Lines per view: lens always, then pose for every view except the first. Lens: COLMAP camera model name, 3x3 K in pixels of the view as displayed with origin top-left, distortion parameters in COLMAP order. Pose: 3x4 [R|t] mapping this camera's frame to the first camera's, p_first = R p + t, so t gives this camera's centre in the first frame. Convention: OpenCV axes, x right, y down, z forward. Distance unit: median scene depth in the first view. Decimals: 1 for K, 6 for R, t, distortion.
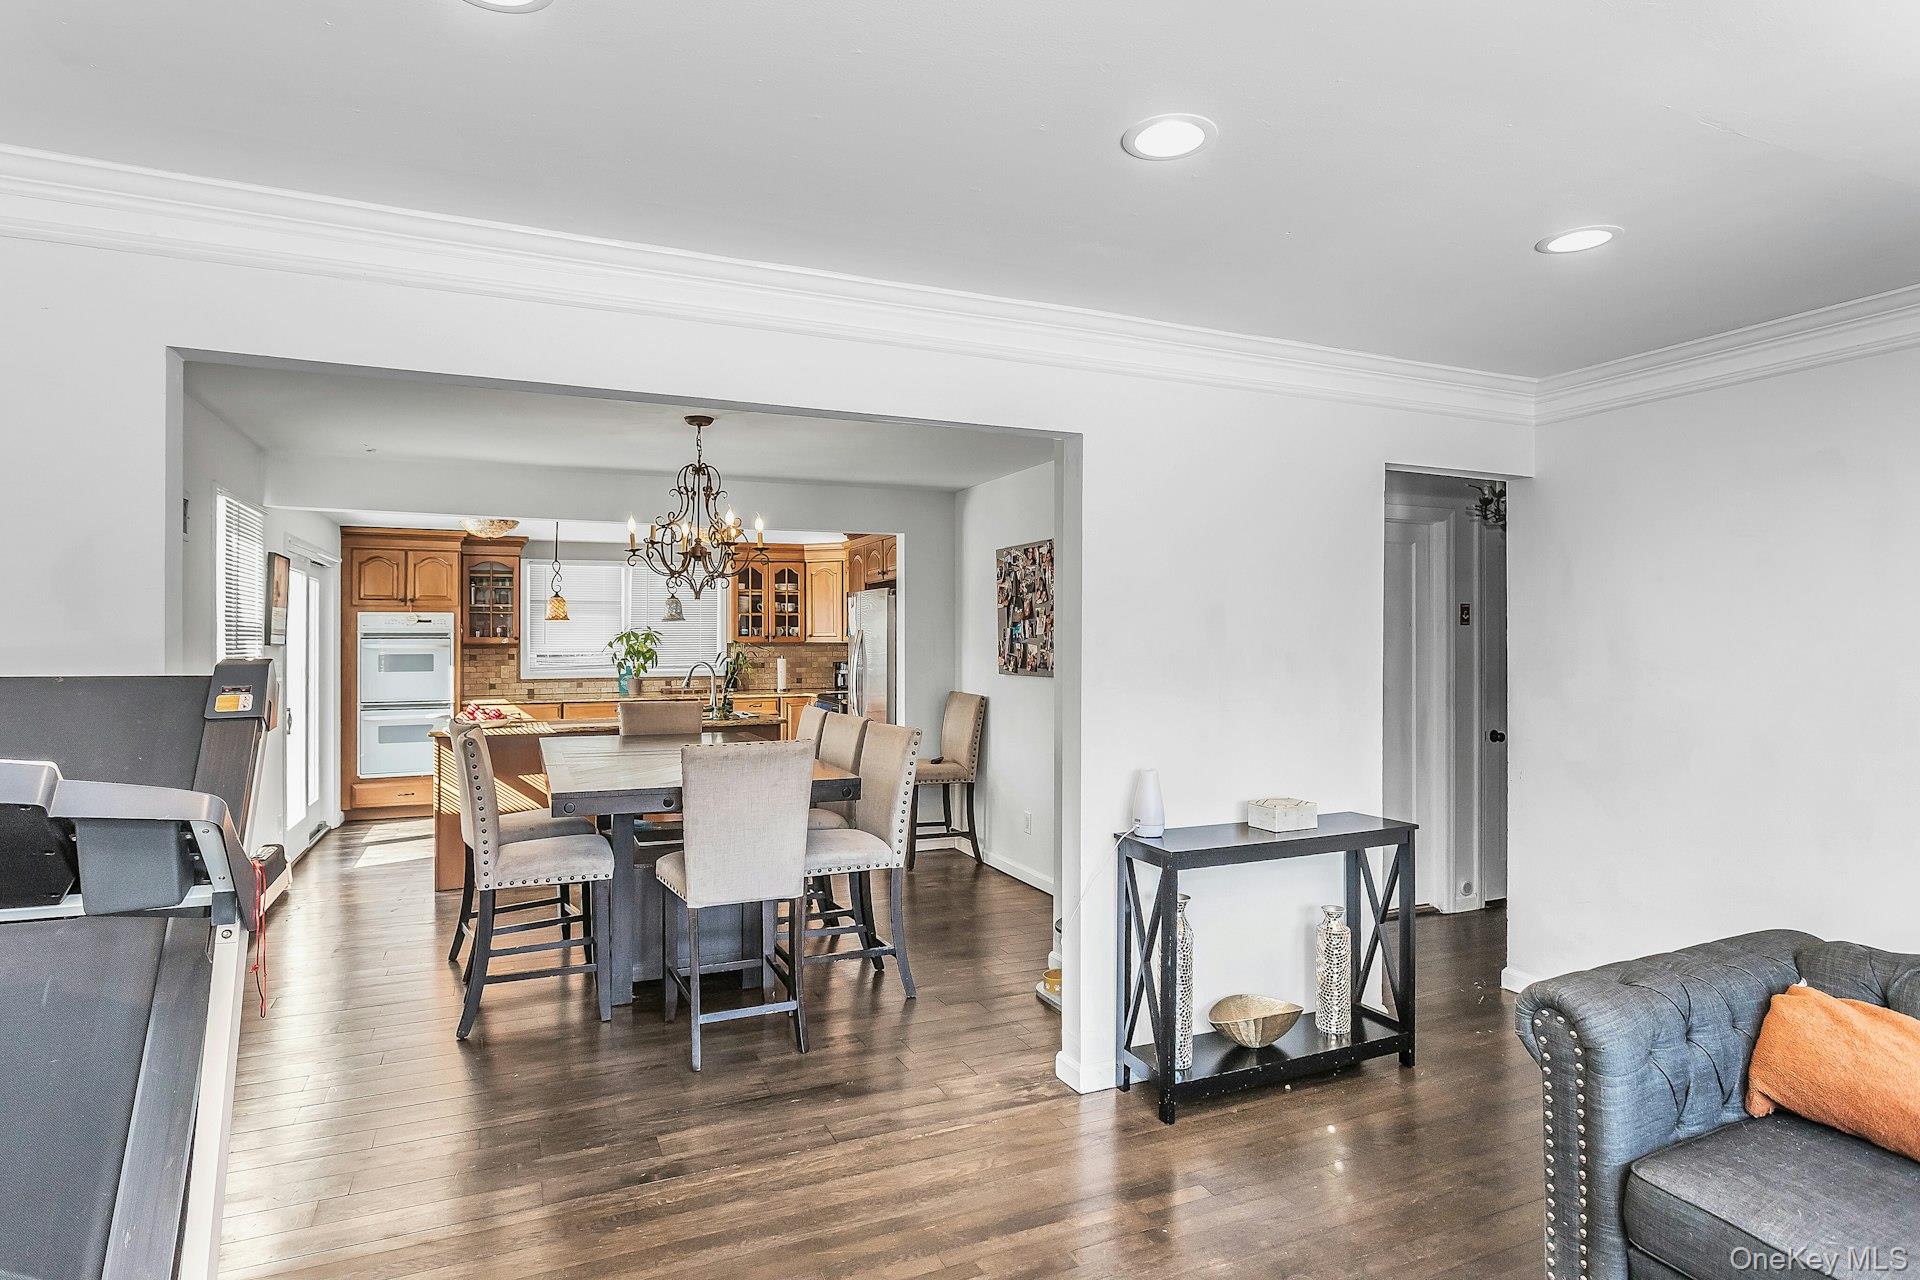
lens RADIAL K [[948.3, 0, 917.1], [0, 948.3, 632.2], [0, 0, 1]] dist [0.026906, 0.000335]
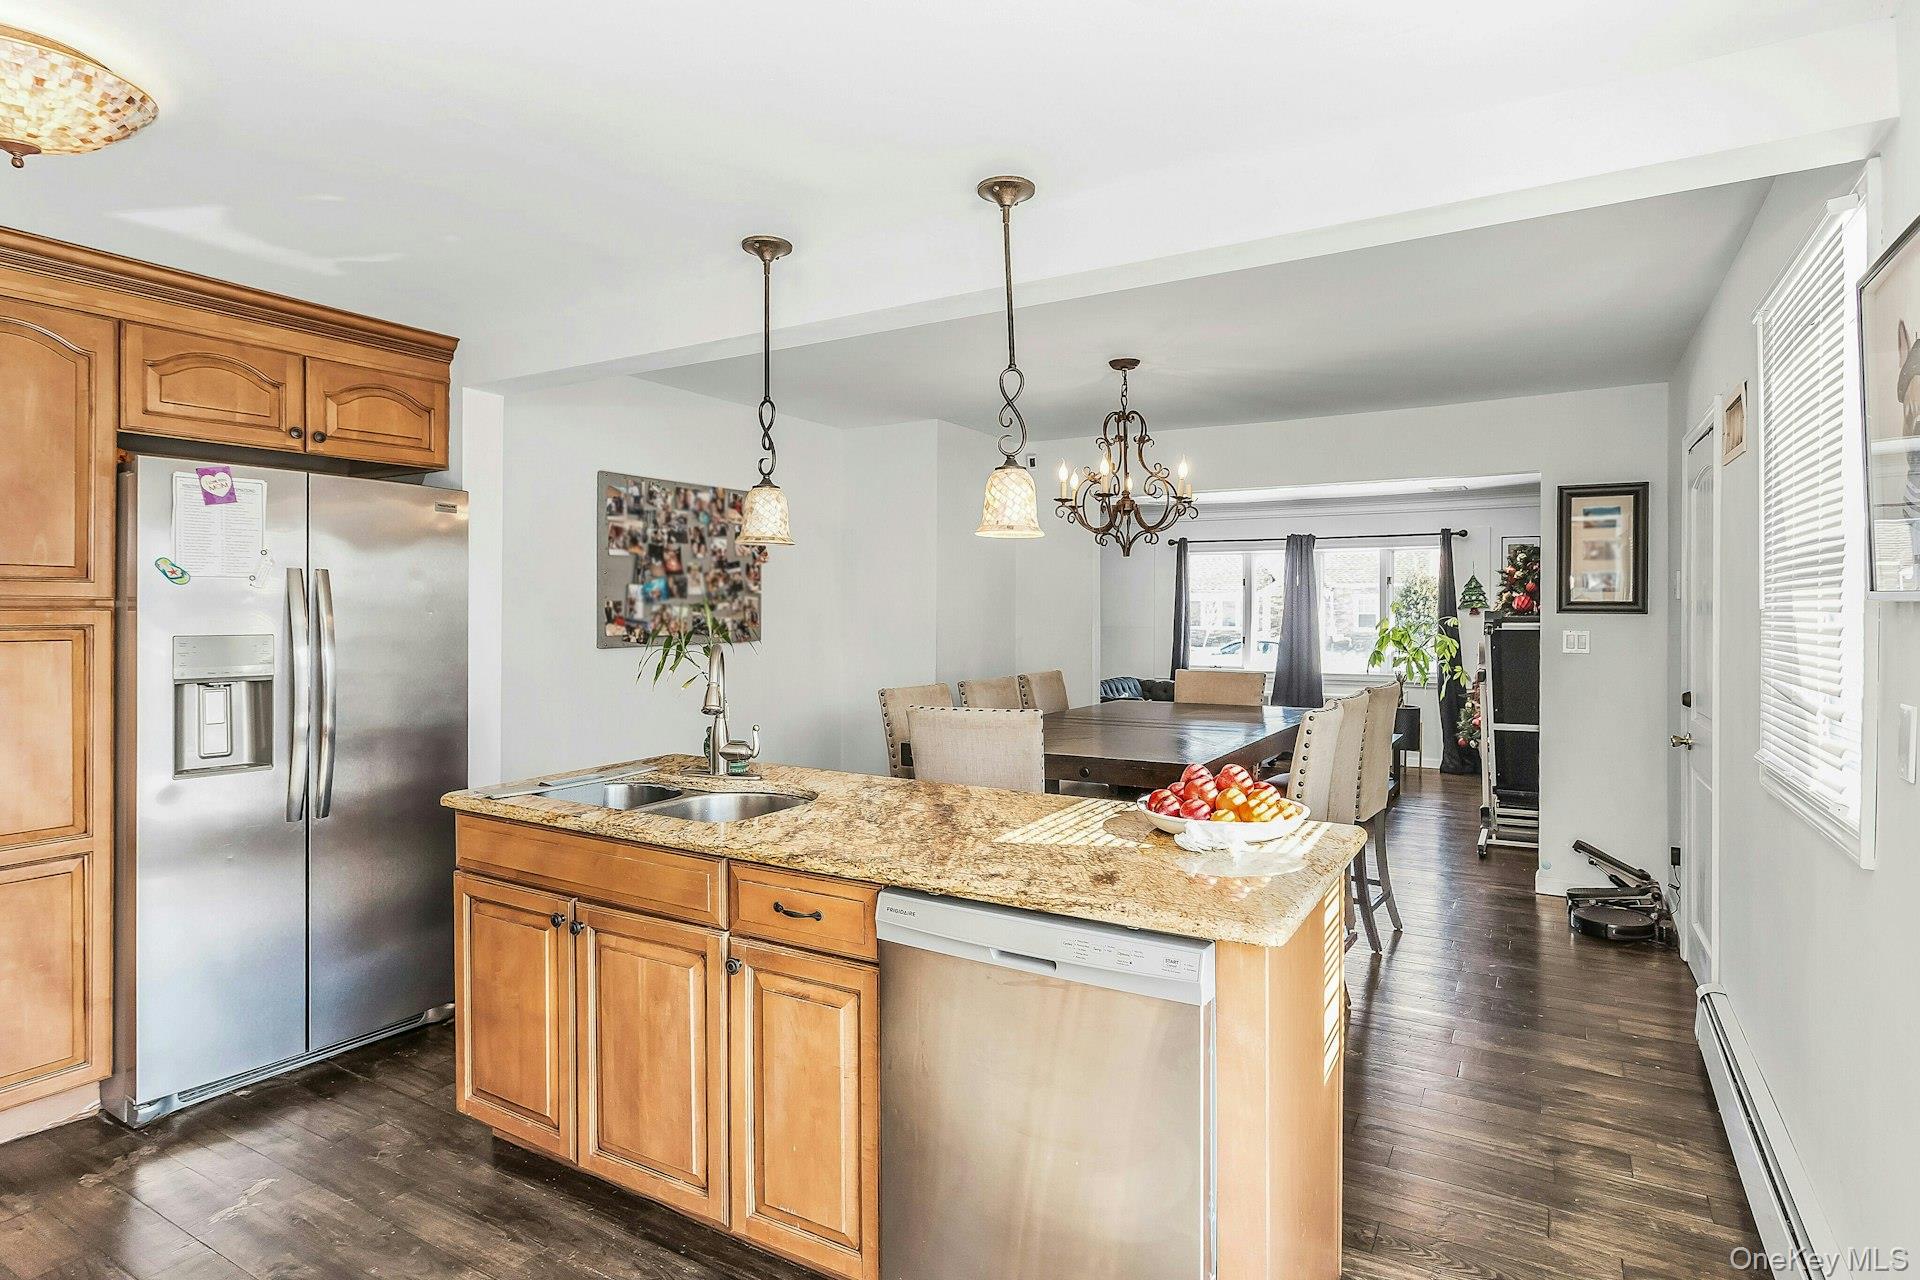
lens RADIAL K [[1025.3, 0, 896.3], [0, 1025.3, 629.4], [0, 0, 1]] dist [-0.001622, 0.000514]
pose [[-0.563657, -0.009624, 0.825953, -0.468488], [-0.001542, 0.999943, 0.010599, 0.015342], [-0.826007, 0.004701, -0.563640, 0.874916]]
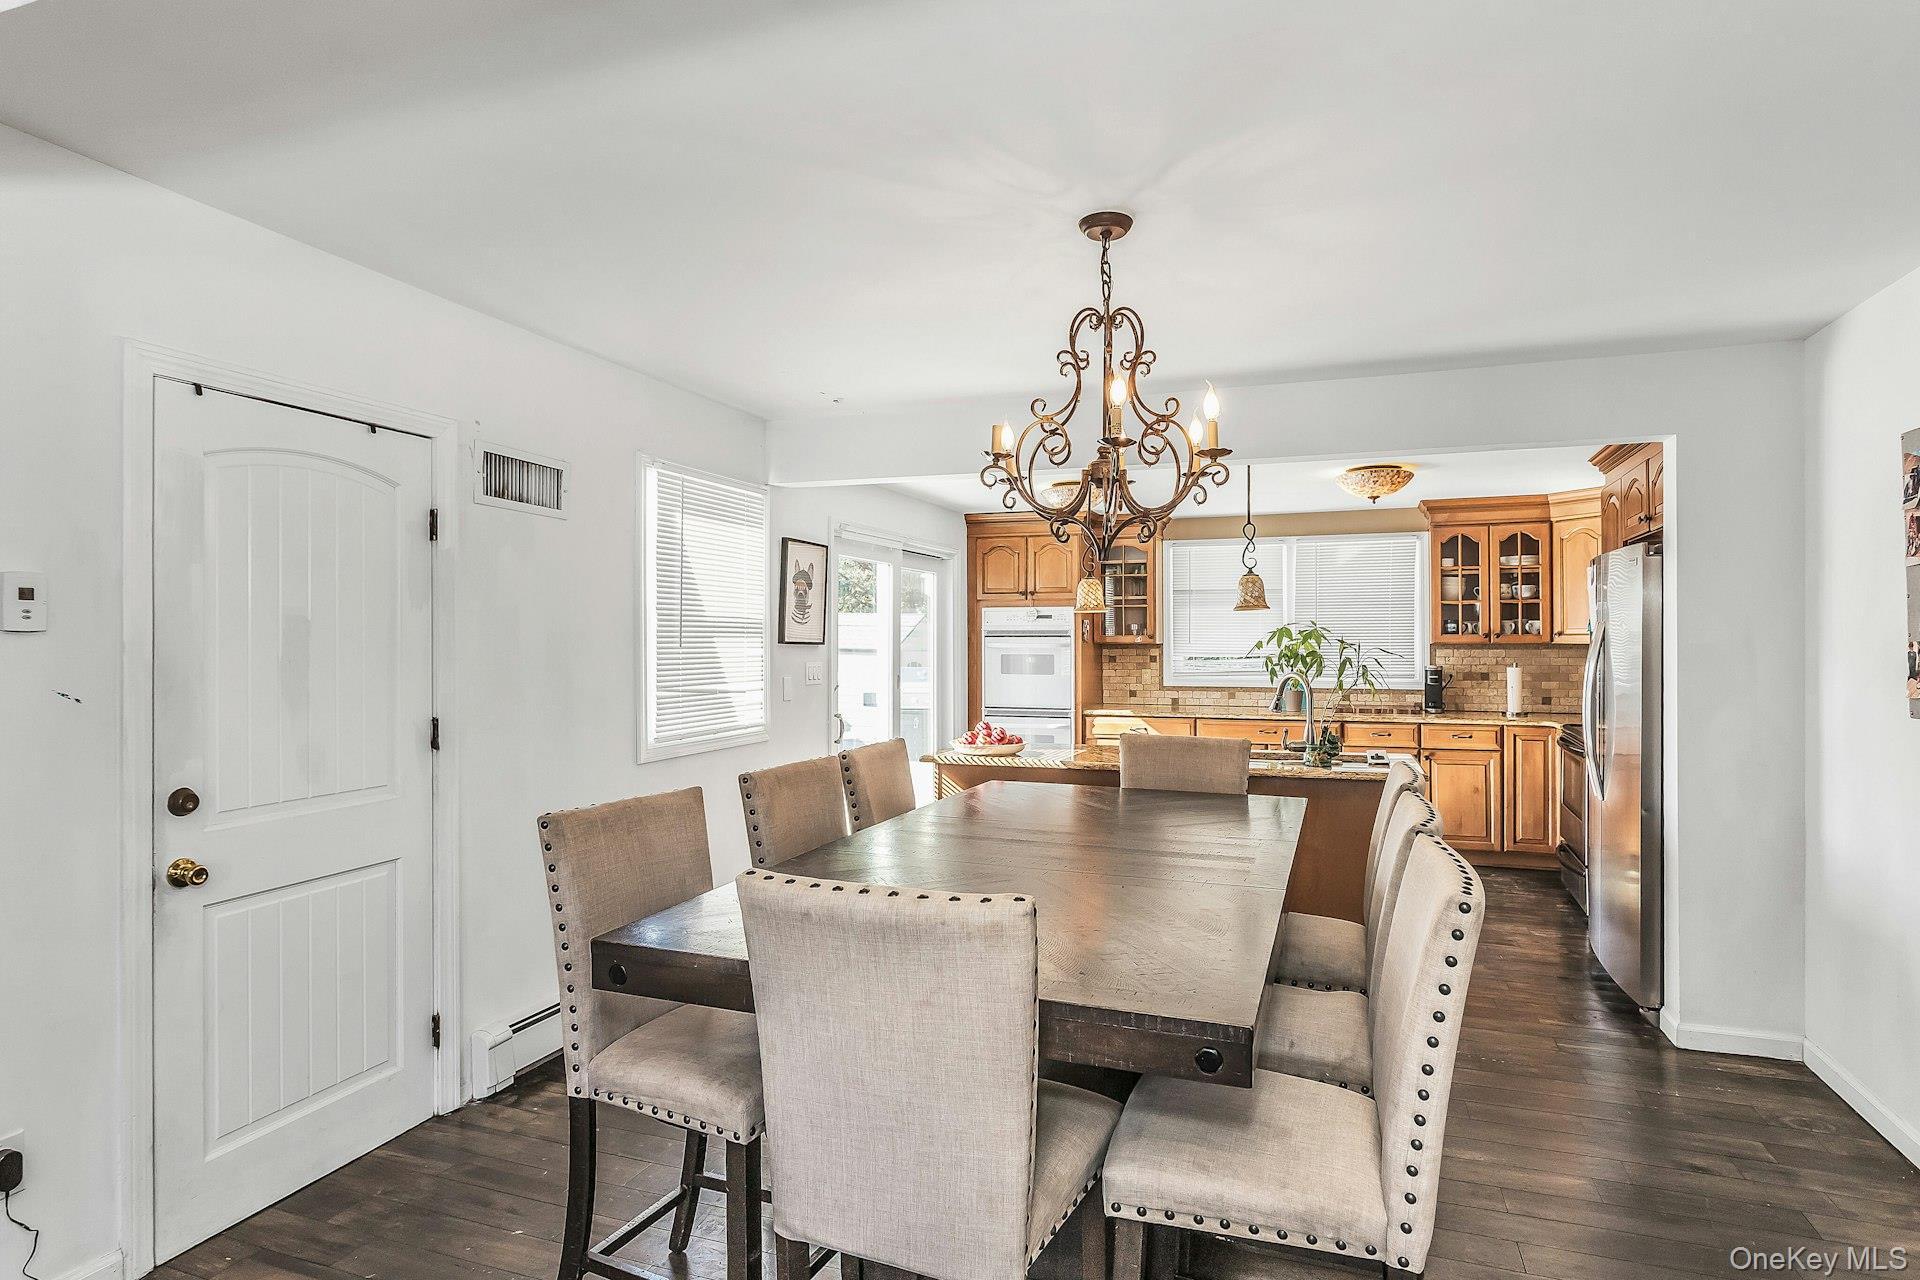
lens RADIAL K [[994.3, 0, 1015.1], [0, 994.3, 634.9], [0, 0, 1]] dist [-0.040741, 0.058613]
pose [[0.763460, -0.000787, -0.645855, 0.045749], [0.002791, 0.999994, 0.002081, 0.002652], [0.645849, -0.003392, 0.763457, 0.268442]]
